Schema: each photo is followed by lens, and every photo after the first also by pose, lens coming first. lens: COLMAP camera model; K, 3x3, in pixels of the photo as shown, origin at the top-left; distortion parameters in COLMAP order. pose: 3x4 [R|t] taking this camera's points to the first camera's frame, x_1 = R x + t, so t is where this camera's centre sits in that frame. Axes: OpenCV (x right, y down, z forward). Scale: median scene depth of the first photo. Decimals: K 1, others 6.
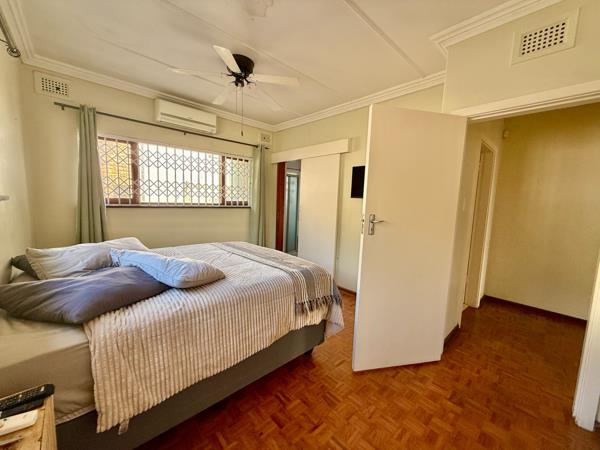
lens RADIAL K [[240.1, 0, 299.7], [0, 240.1, 226.3], [0, 0, 1]] dist [0.002266, 0.000176]
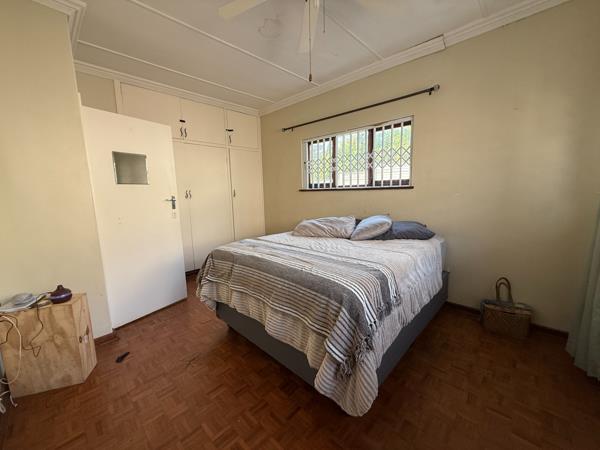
lens RADIAL K [[240.1, 0, 299.7], [0, 240.1, 226.3], [0, 0, 1]] dist [0.002266, 0.000176]
pose [[0.072538, 0.142652, -0.987111, 0.579857], [-0.046536, 0.989125, 0.139524, -0.055491], [0.996279, 0.035816, 0.078388, 0.709832]]
